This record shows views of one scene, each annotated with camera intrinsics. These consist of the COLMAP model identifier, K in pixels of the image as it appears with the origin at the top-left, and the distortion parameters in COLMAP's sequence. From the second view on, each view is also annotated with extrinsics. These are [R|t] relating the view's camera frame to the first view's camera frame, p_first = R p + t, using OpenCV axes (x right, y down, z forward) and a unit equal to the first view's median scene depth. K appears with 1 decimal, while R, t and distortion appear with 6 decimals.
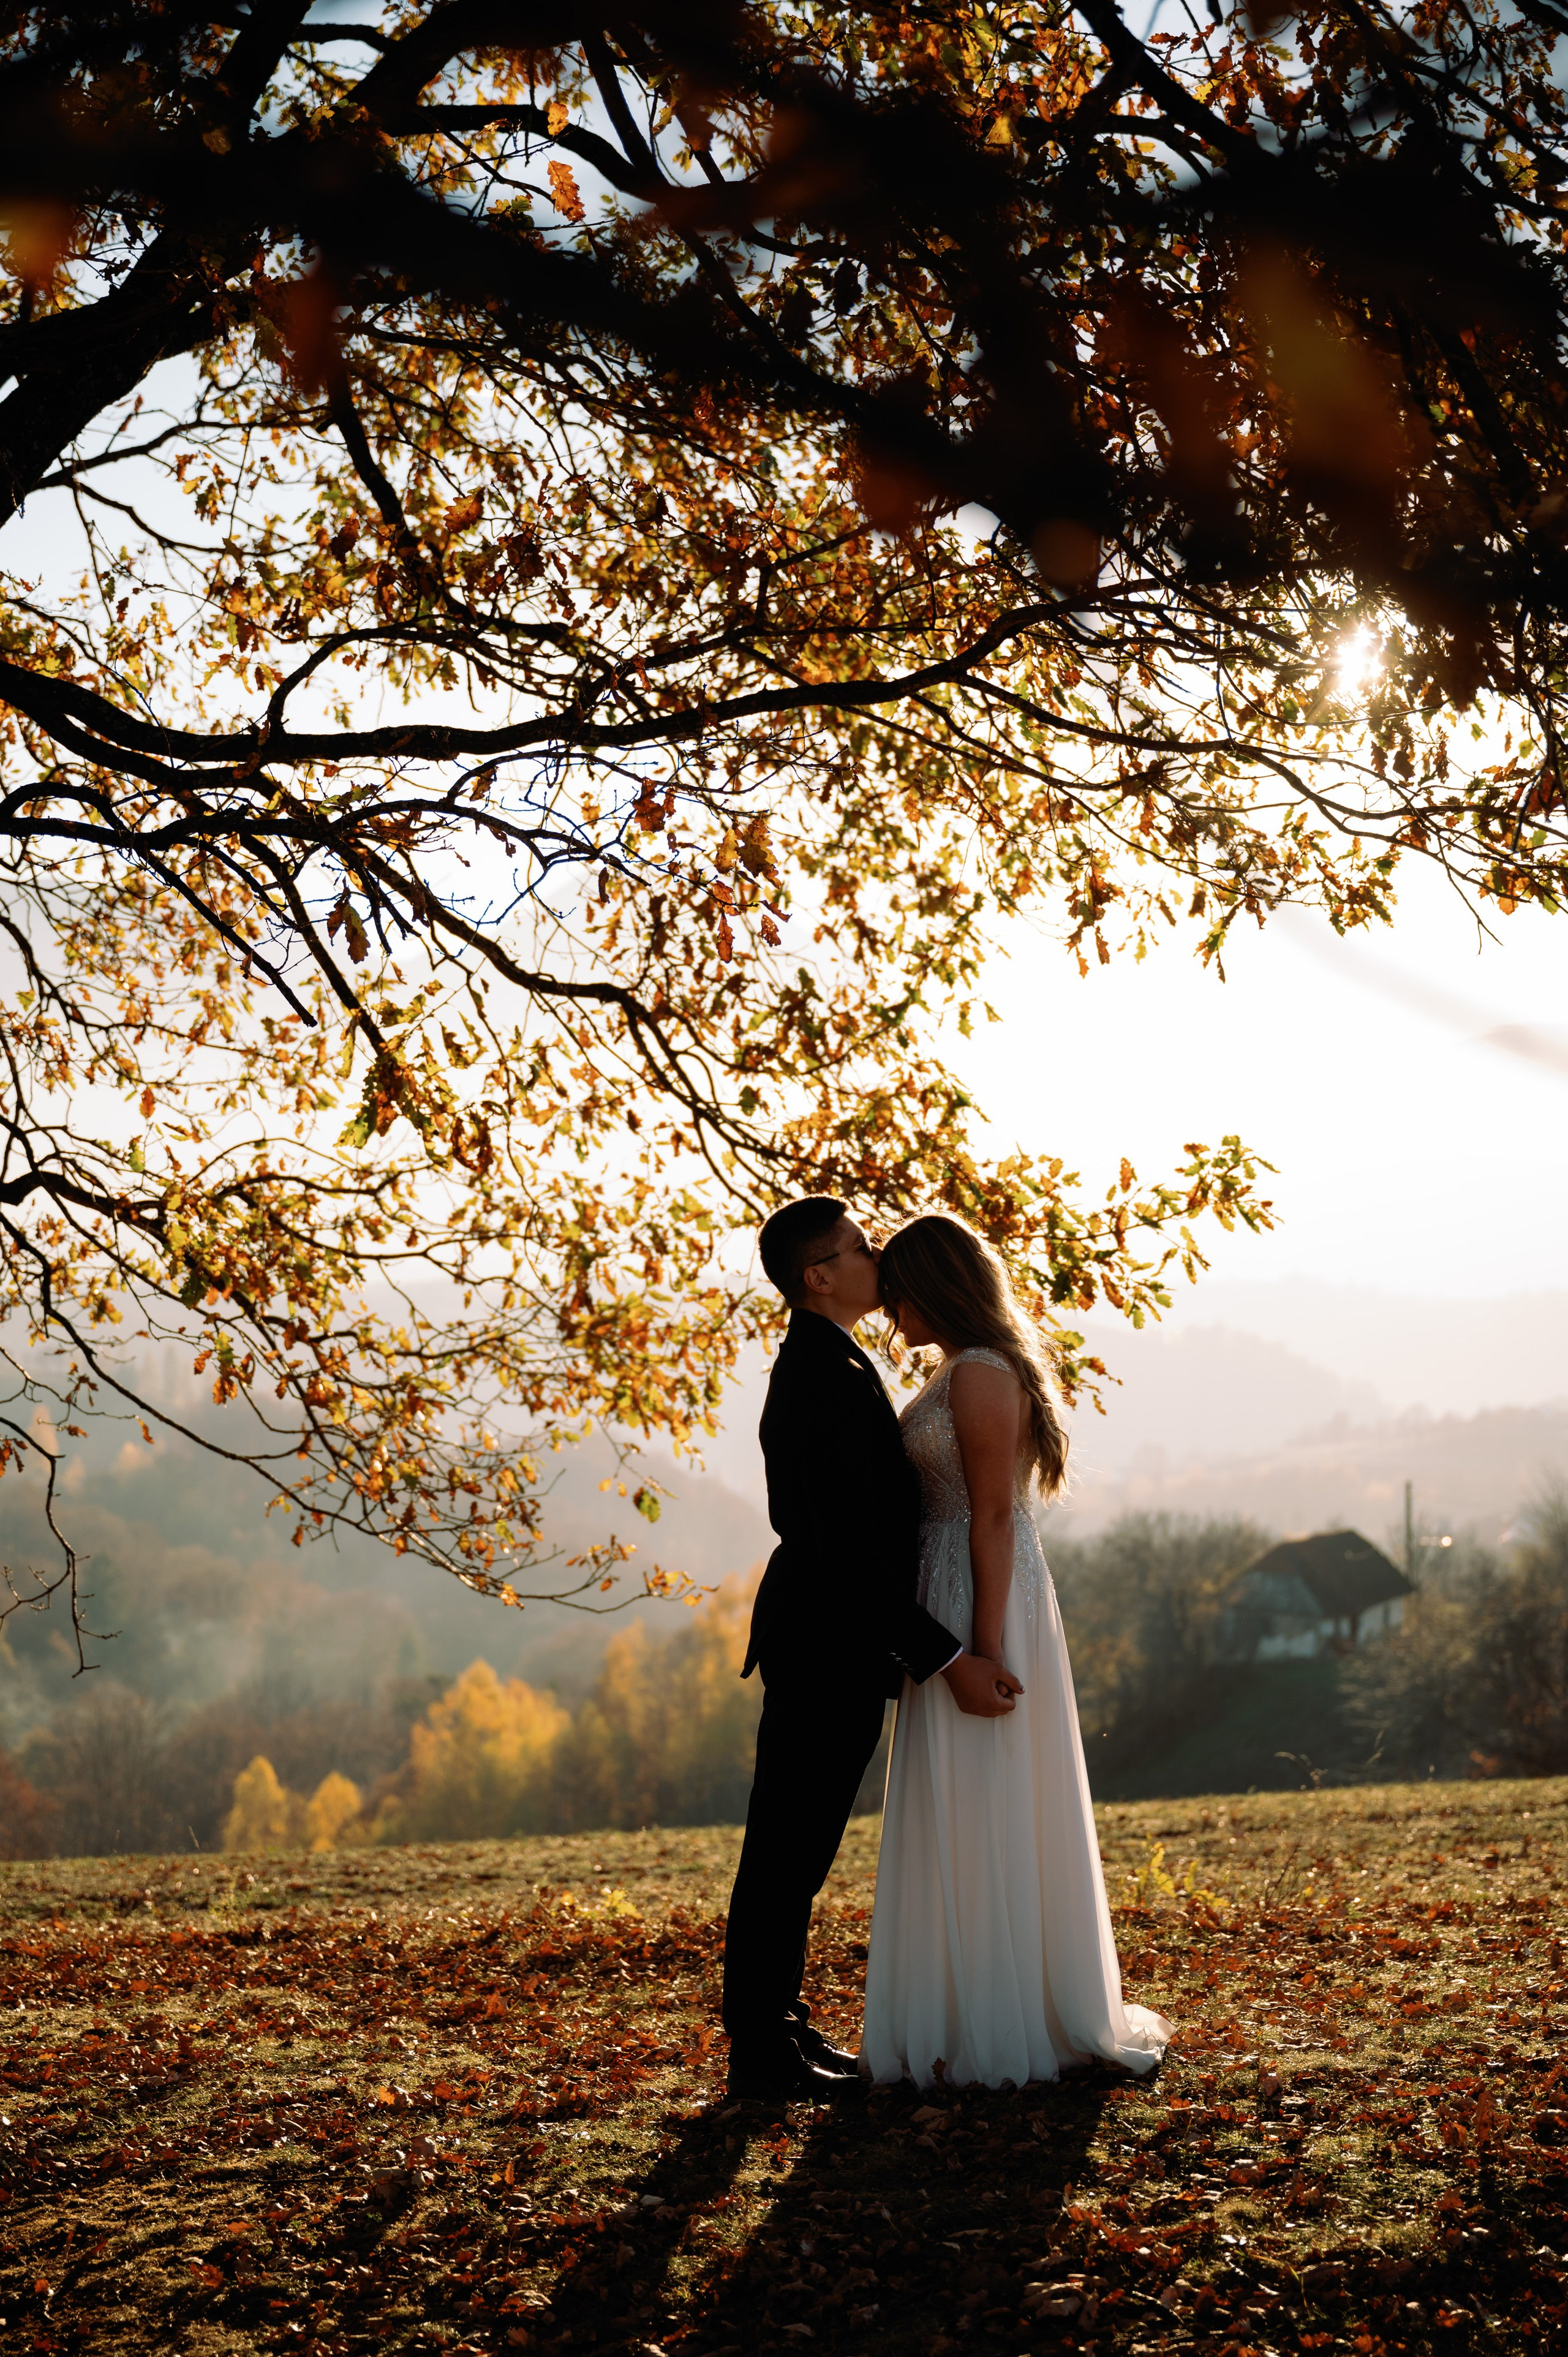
lens RADIAL K [[3443.5, 0, 782.9], [0, 3443.5, 1175.9], [0, 0, 1]] dist [-0.018510, 0.000000]
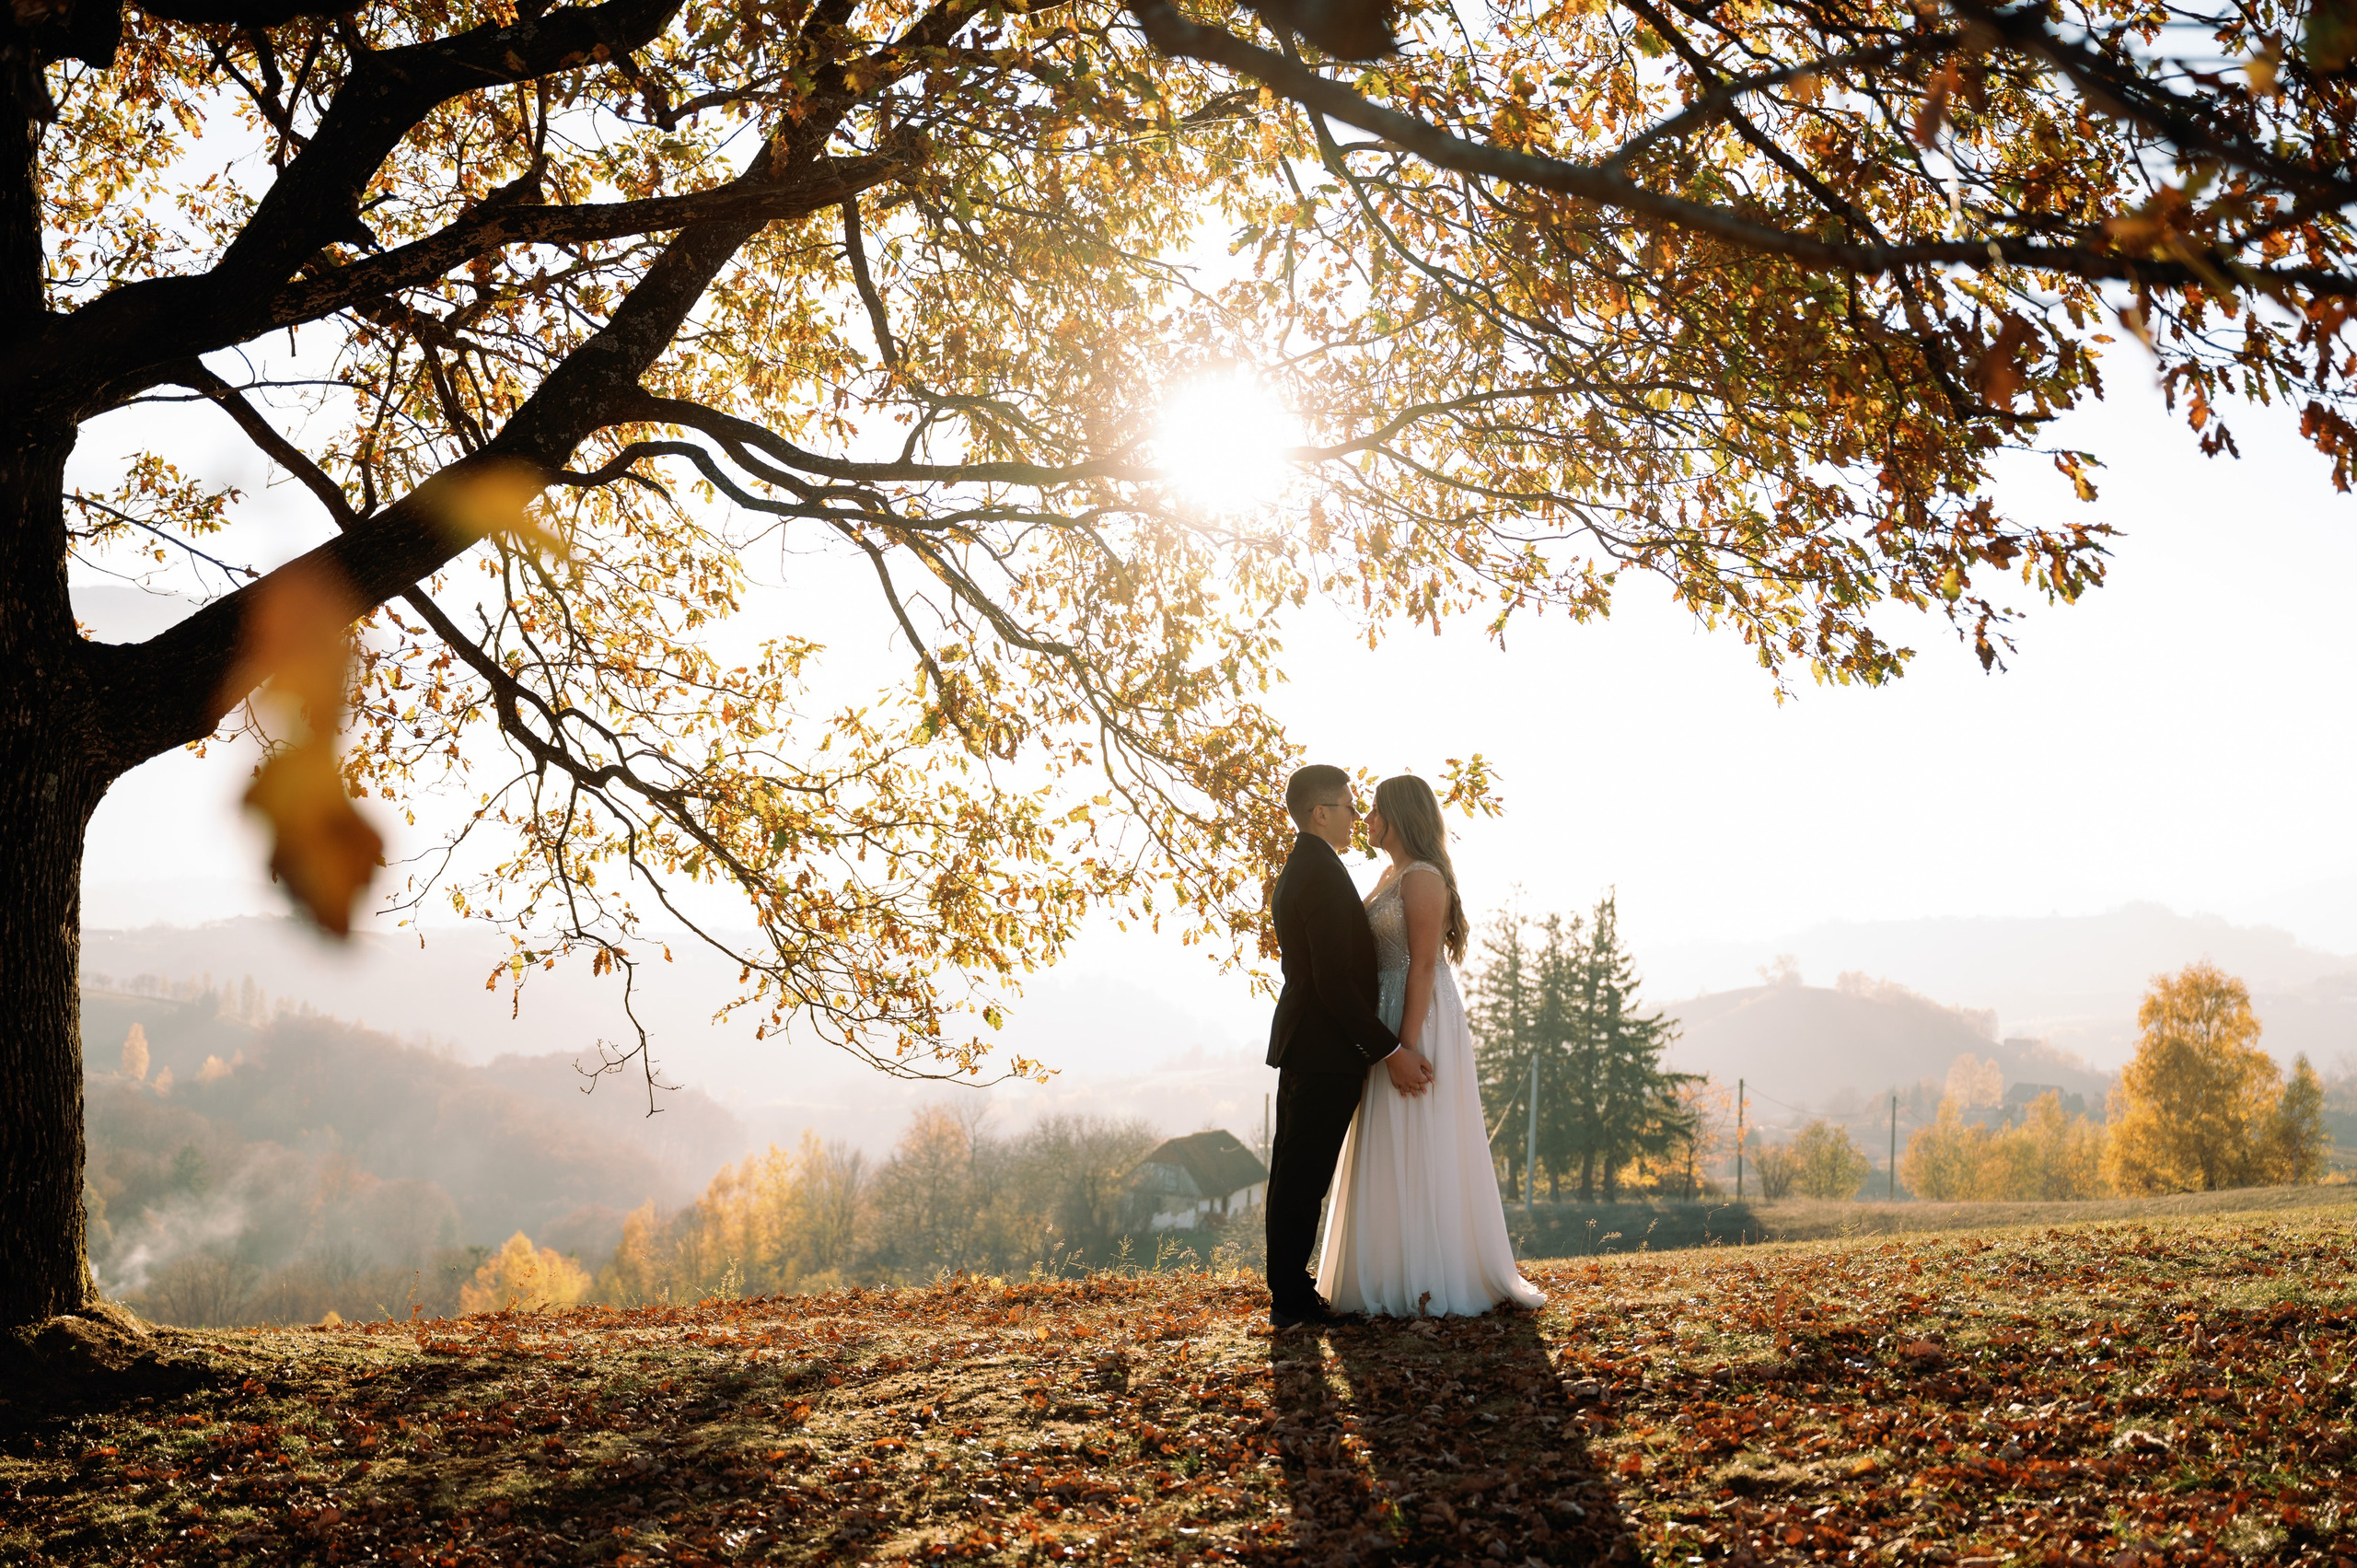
lens RADIAL K [[2910.1, 0, 1179.2], [0, 2910.1, 790.0], [0, 0, 1]] dist [0.013905, 0.000000]
pose [[0.977609, 0.028560, 0.208481, -0.272668], [-0.020798, 0.999010, -0.039328, 0.058450], [-0.209398, 0.034112, 0.977235, -0.250517]]
